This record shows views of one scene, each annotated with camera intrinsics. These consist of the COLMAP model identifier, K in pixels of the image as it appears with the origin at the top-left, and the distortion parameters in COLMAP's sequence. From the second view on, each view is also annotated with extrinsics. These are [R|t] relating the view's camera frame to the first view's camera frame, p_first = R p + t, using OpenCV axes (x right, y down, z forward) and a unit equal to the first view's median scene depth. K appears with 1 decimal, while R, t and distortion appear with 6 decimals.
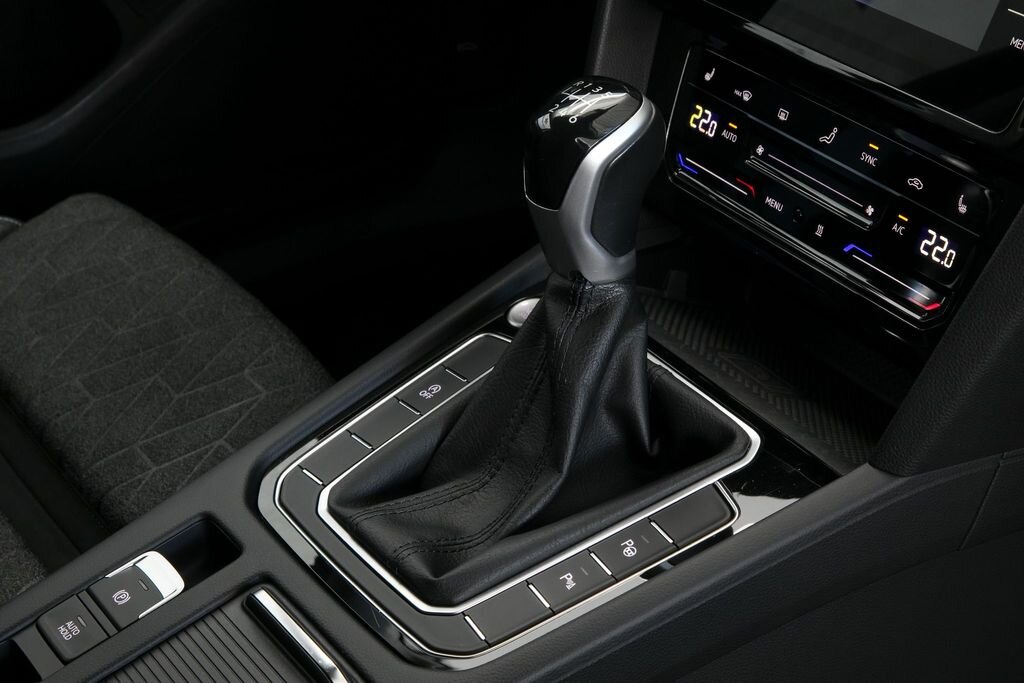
lens RADIAL K [[1795.8, 0, 512.0], [0, 1795.8, 341.5], [0, 0, 1]] dist [-0.152256, 0.224713]
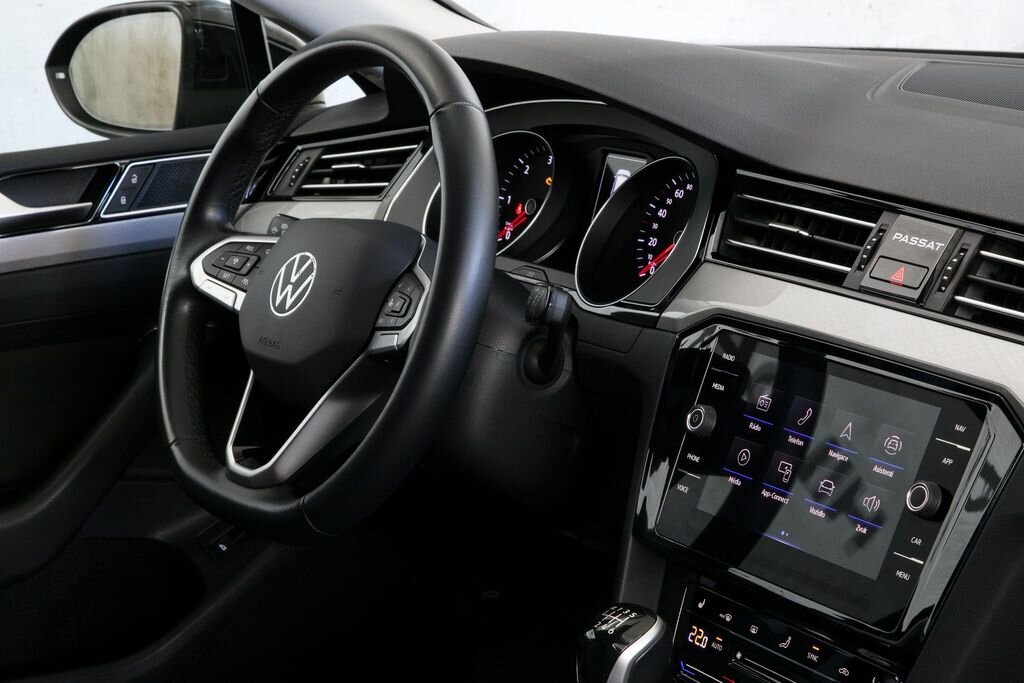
lens RADIAL K [[2279.4, 0, 512.0], [0, 2279.4, 341.5], [0, 0, 1]] dist [-0.496023, 4.726877]
pose [[0.999659, -0.007701, 0.024942, -0.085922], [0.014344, 0.960364, -0.278378, 0.154225], [-0.021810, 0.278641, 0.960148, -0.805940]]
